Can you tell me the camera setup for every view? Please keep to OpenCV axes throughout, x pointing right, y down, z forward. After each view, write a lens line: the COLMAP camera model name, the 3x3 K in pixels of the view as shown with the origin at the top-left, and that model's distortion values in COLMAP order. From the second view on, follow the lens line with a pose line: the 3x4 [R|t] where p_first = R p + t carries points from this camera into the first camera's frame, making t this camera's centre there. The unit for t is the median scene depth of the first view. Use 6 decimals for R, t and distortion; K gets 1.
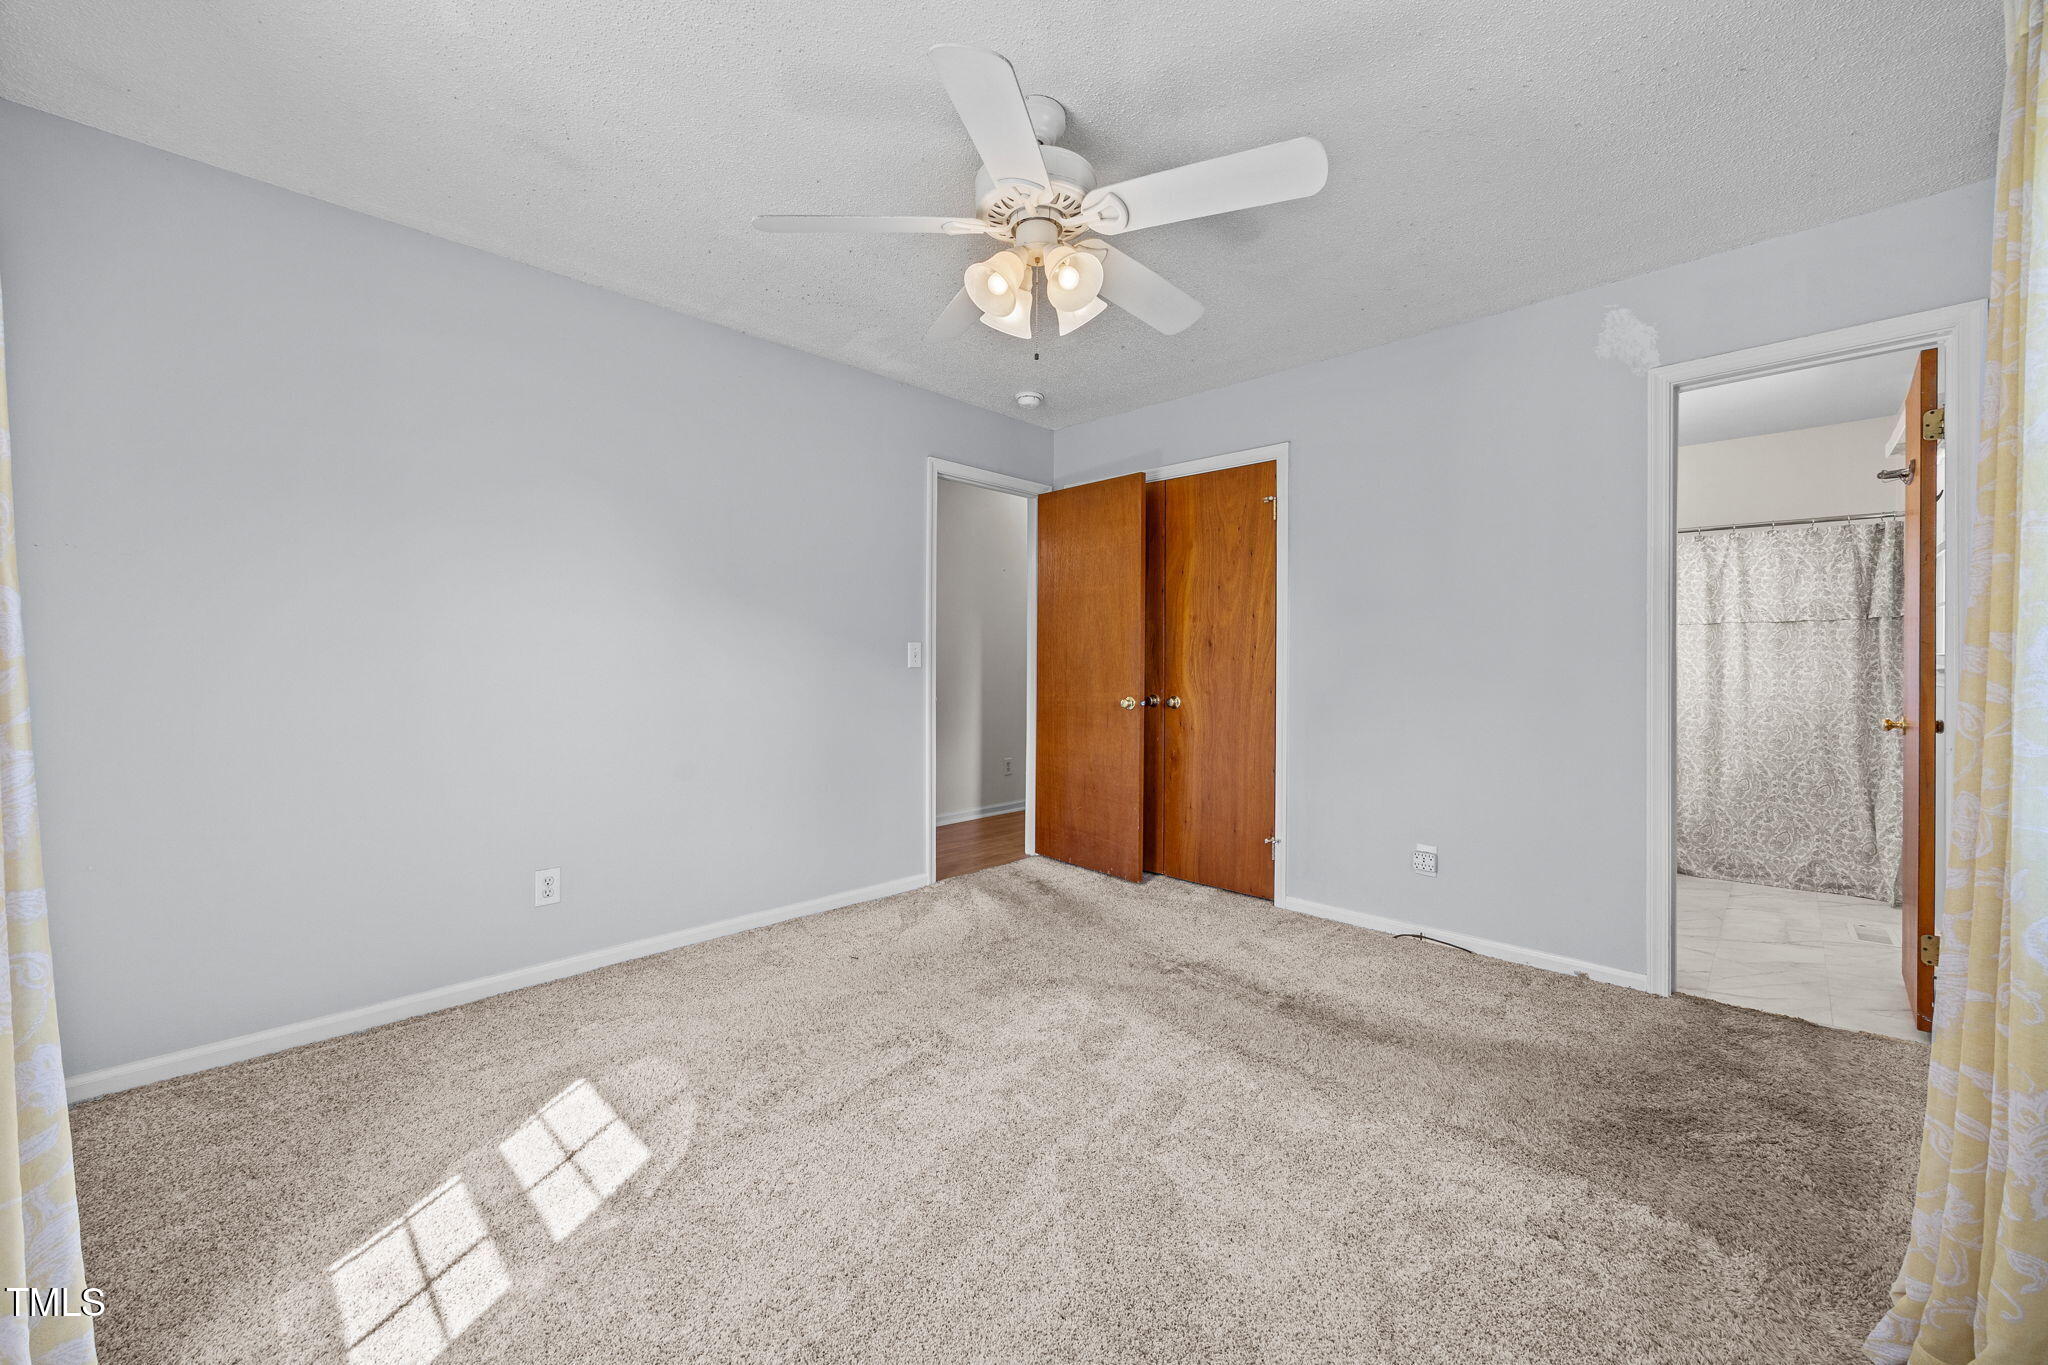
lens RADIAL K [[792.4, 0, 1028.2], [0, 792.4, 664.9], [0, 0, 1]] dist [-0.002046, -0.000091]
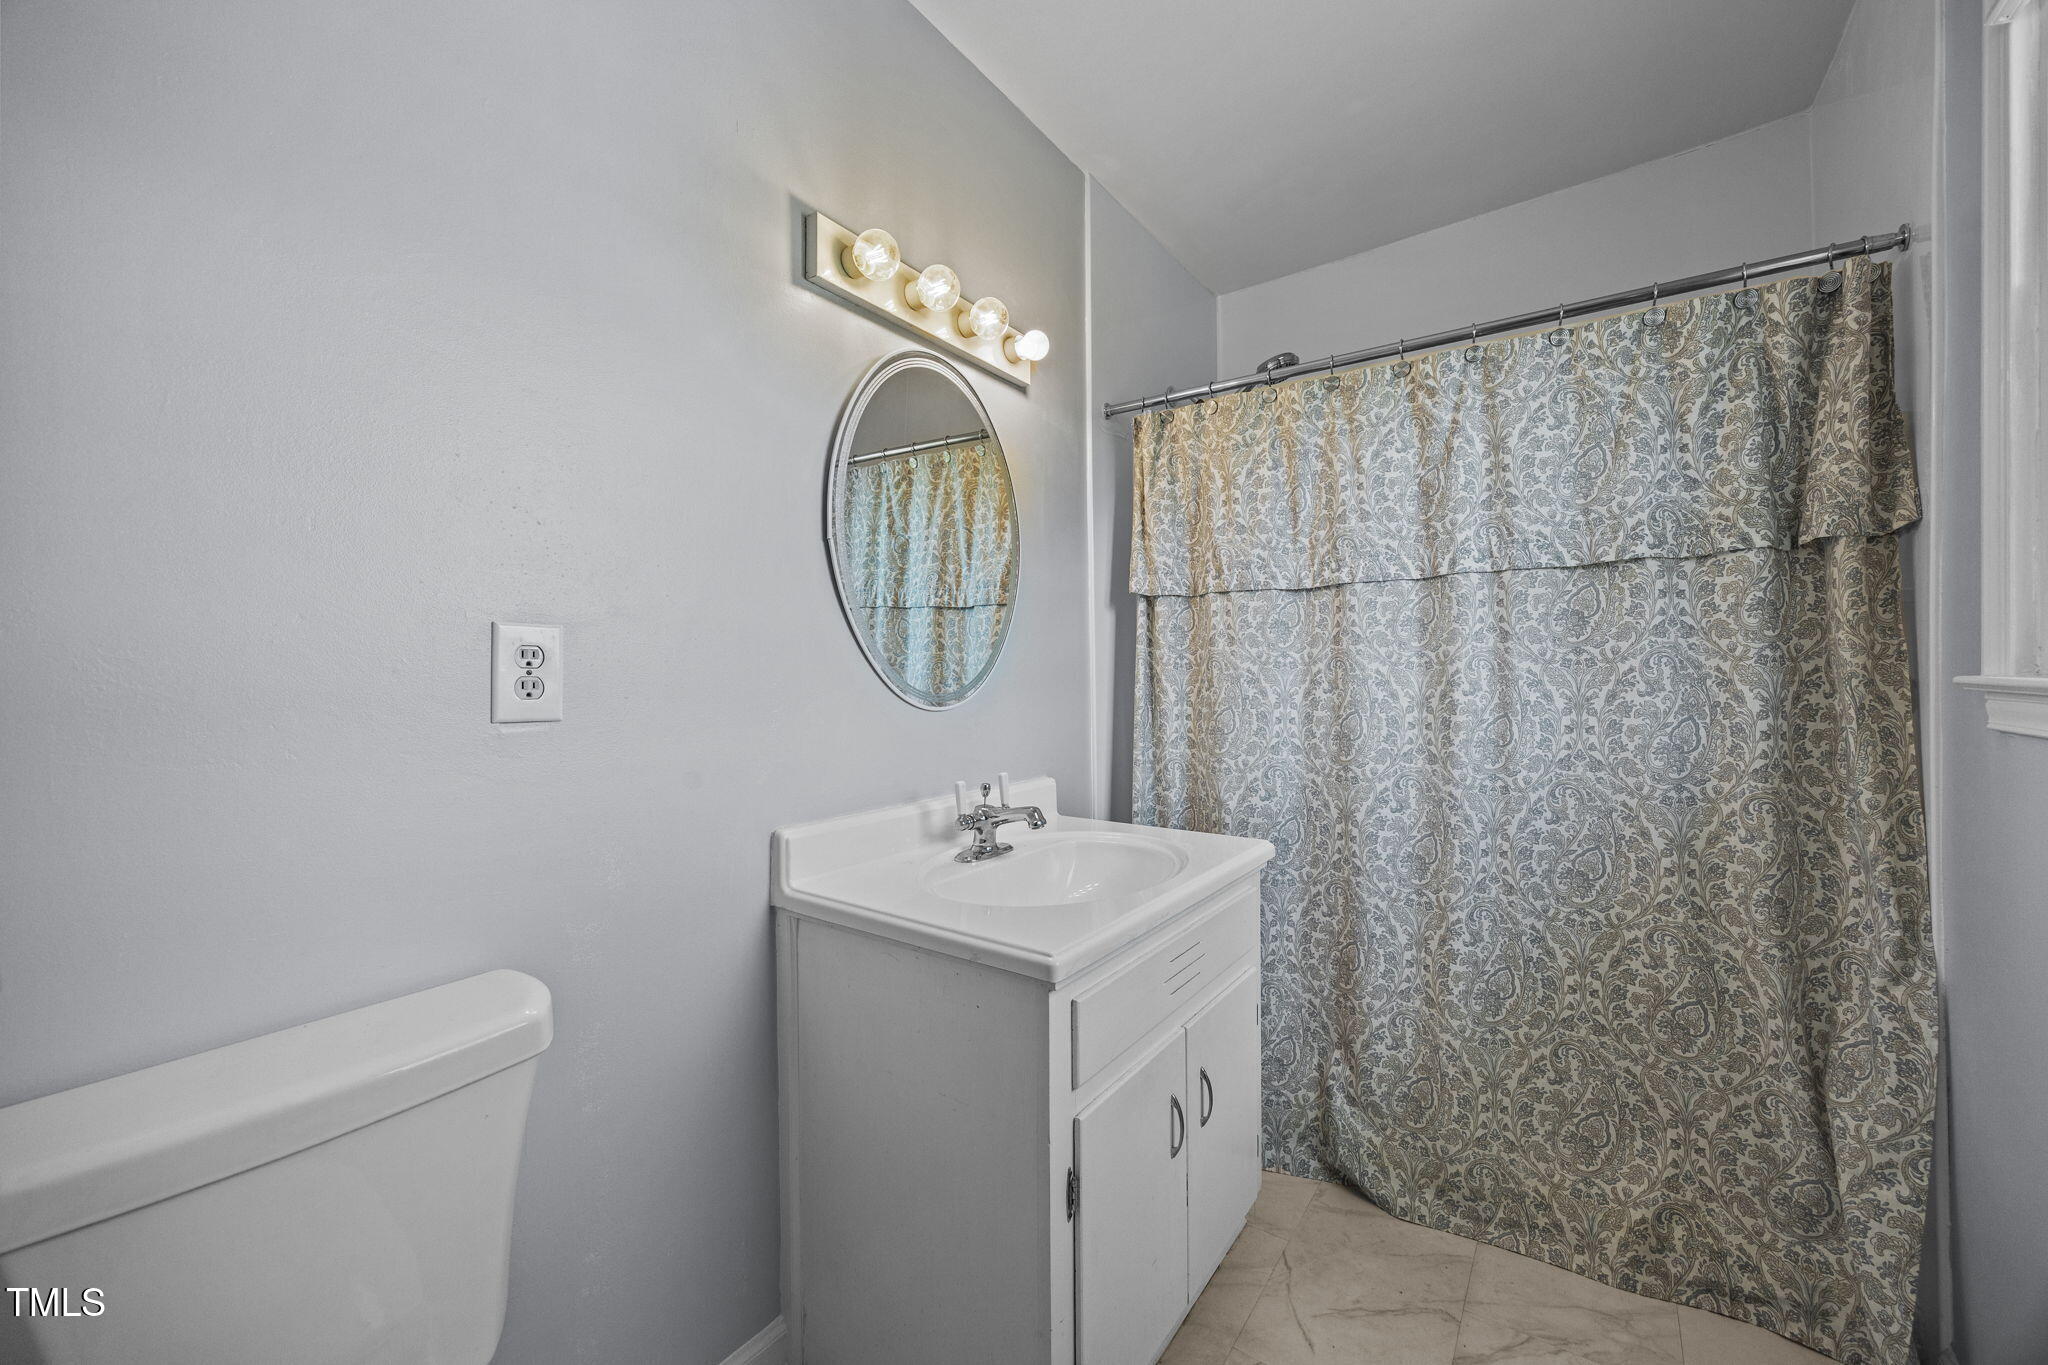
lens RADIAL K [[792.4, 0, 1020.2], [0, 792.4, 685.3], [0, 0, 1]] dist [-0.002046, -0.000091]
pose [[0.991055, -0.014710, 0.132637, 0.648899], [0.014281, 0.999889, 0.004185, -0.001758], [-0.132684, -0.002254, 0.991156, 0.675077]]
